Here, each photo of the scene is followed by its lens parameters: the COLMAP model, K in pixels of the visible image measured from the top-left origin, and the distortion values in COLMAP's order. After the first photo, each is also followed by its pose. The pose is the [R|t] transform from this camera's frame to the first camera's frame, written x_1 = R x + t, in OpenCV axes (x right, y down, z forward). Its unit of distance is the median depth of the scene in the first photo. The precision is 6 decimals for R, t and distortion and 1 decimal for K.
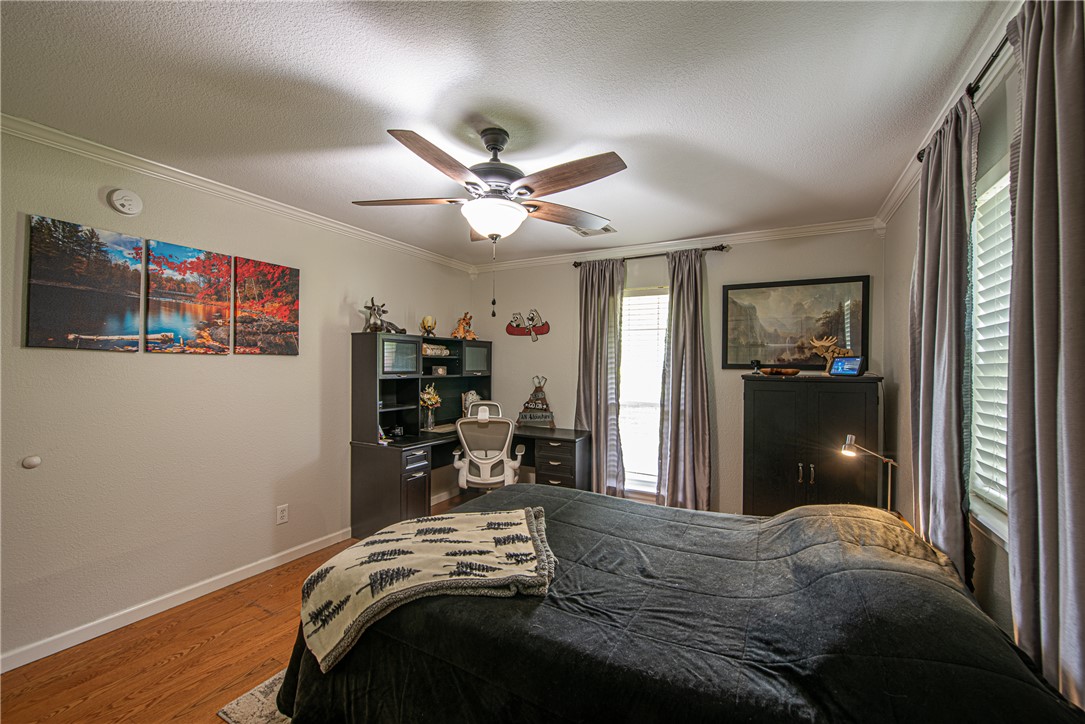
lens RADIAL K [[432.7, 0, 548.6], [0, 432.7, 366.1], [0, 0, 1]] dist [-0.018722, -0.001869]
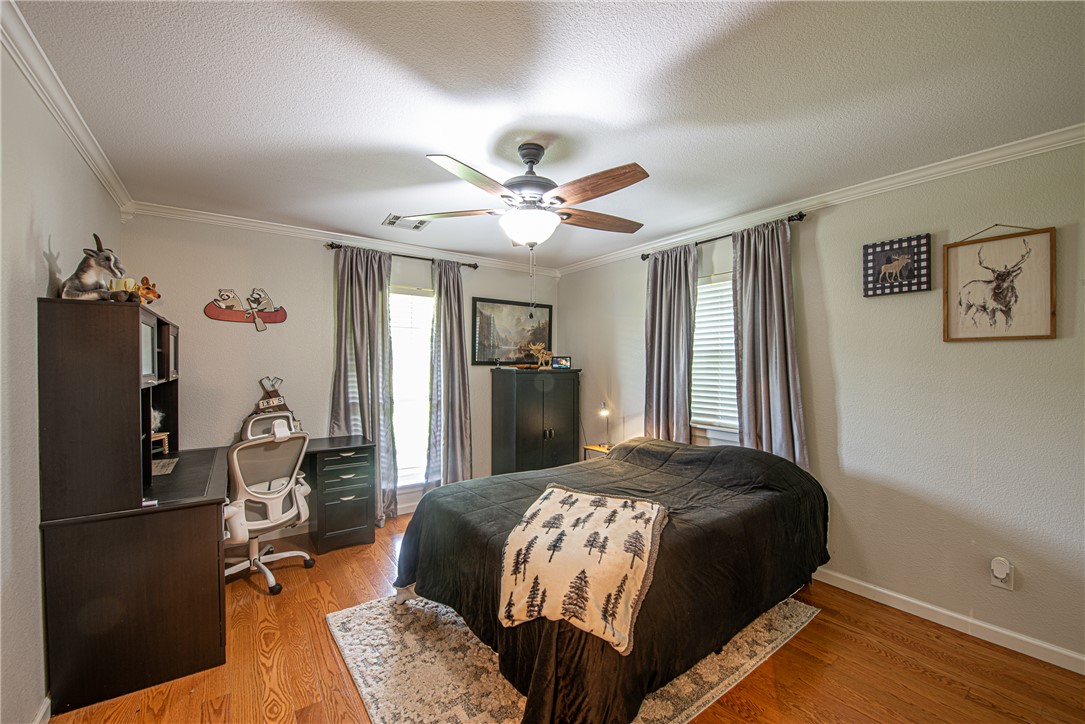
lens RADIAL K [[432.7, 0, 549.1], [0, 432.7, 362.6], [0, 0, 1]] dist [-0.018722, -0.001869]
pose [[0.434932, -0.003468, 0.900457, -0.617587], [0.002492, 0.999993, 0.002647, -0.003876], [-0.900460, 0.001092, 0.434937, 0.280415]]
